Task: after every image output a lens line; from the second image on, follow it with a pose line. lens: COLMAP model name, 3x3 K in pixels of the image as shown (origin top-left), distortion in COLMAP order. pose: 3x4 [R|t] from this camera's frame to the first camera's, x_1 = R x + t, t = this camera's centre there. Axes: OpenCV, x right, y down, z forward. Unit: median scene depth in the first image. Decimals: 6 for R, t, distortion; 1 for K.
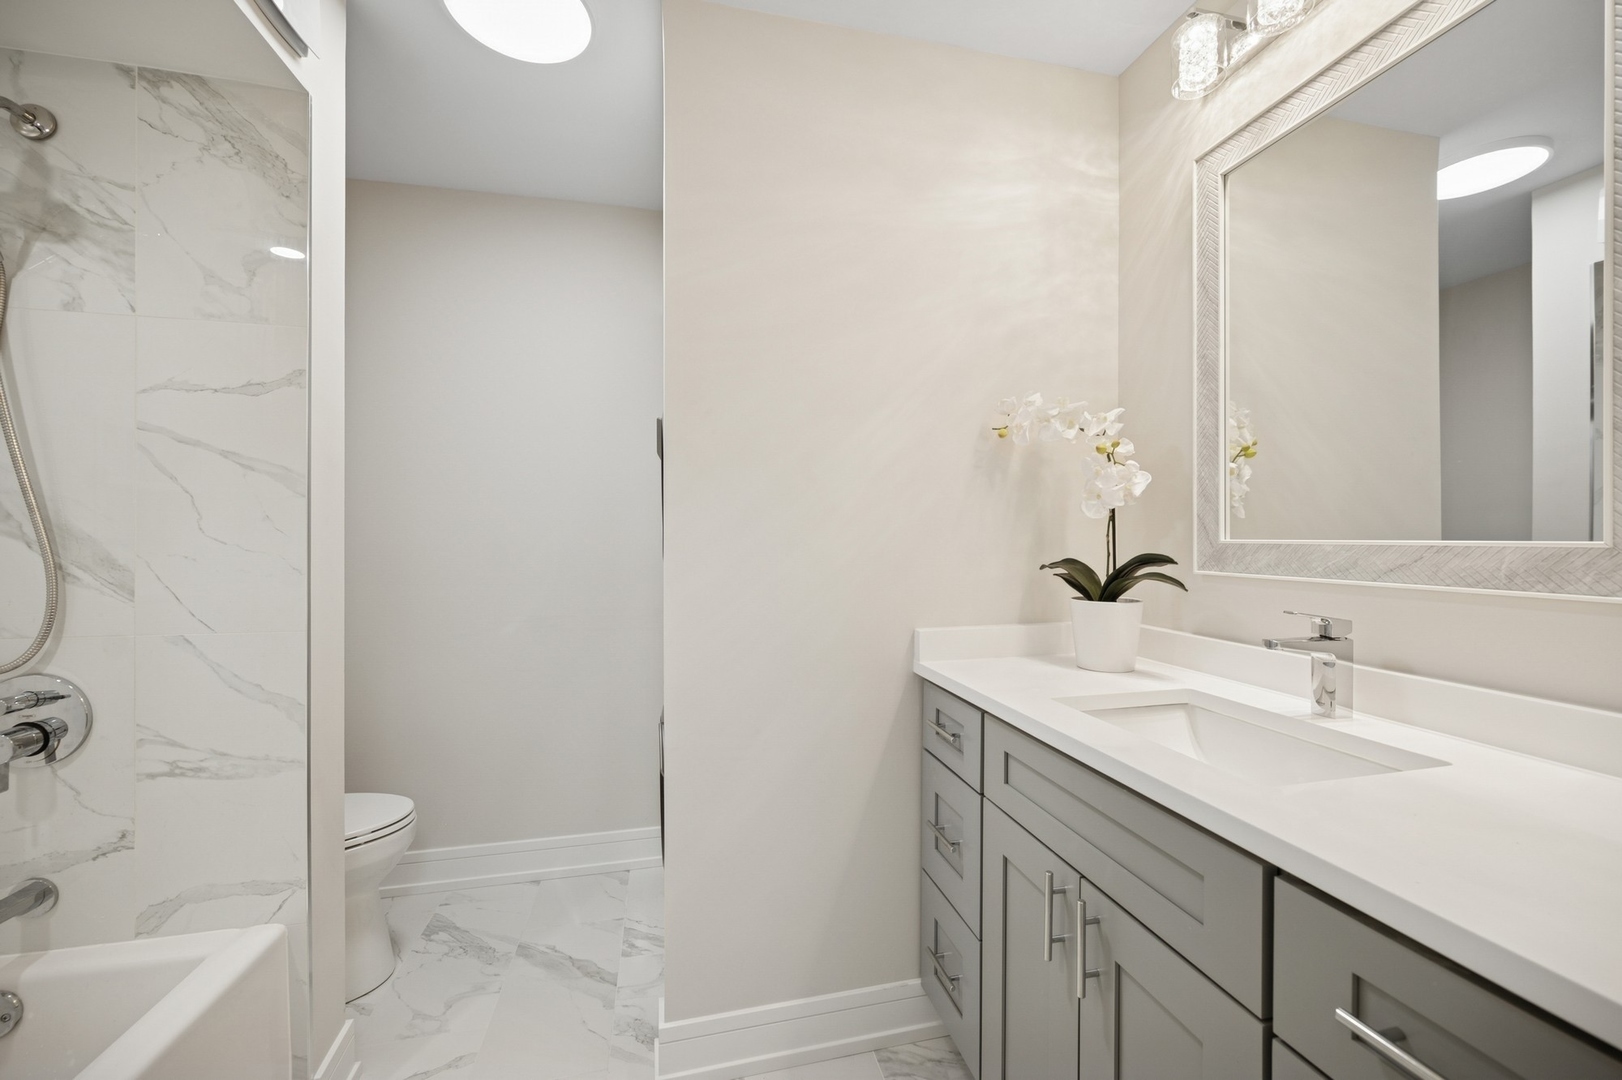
lens RADIAL K [[645.7, 0, 825.9], [0, 645.7, 535.8], [0, 0, 1]] dist [0.000001, -0.000335]
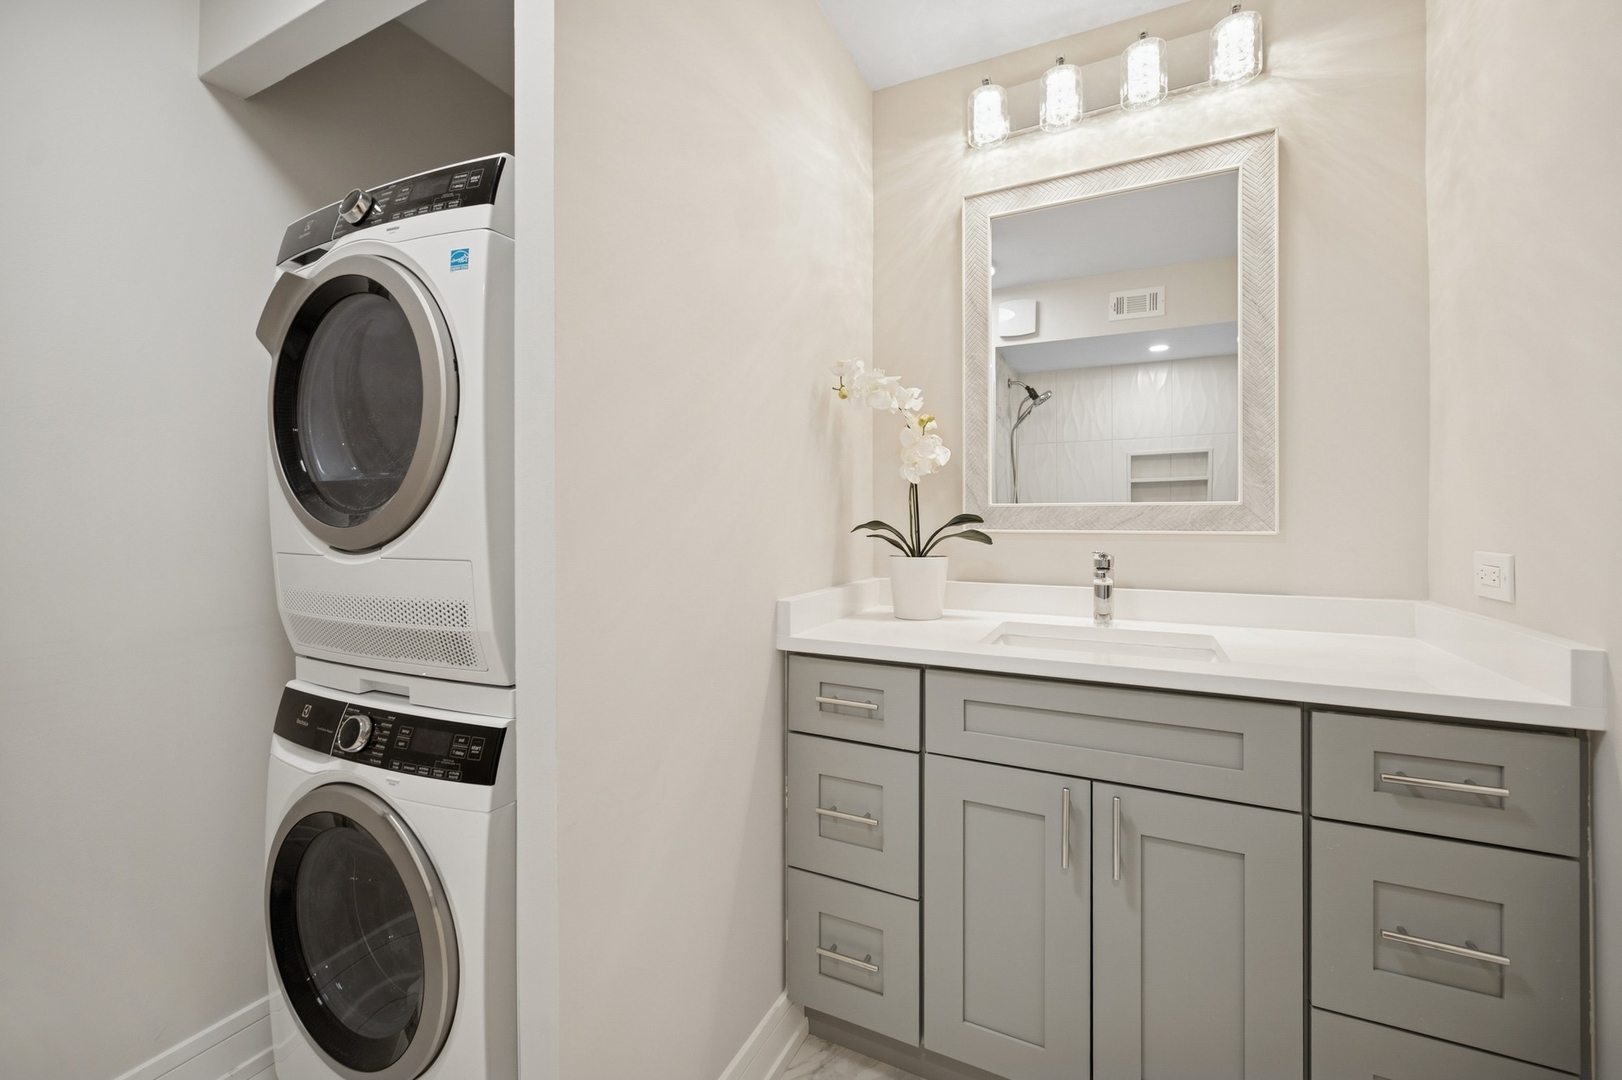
lens RADIAL K [[645.7, 0, 812.0], [0, 645.7, 522.5], [0, 0, 1]] dist [0.000001, -0.000335]
pose [[0.631366, 0.003975, 0.775475, -0.610492], [-0.002876, 0.999992, -0.002785, 0.048014], [-0.775480, -0.000472, 0.631372, 0.481405]]
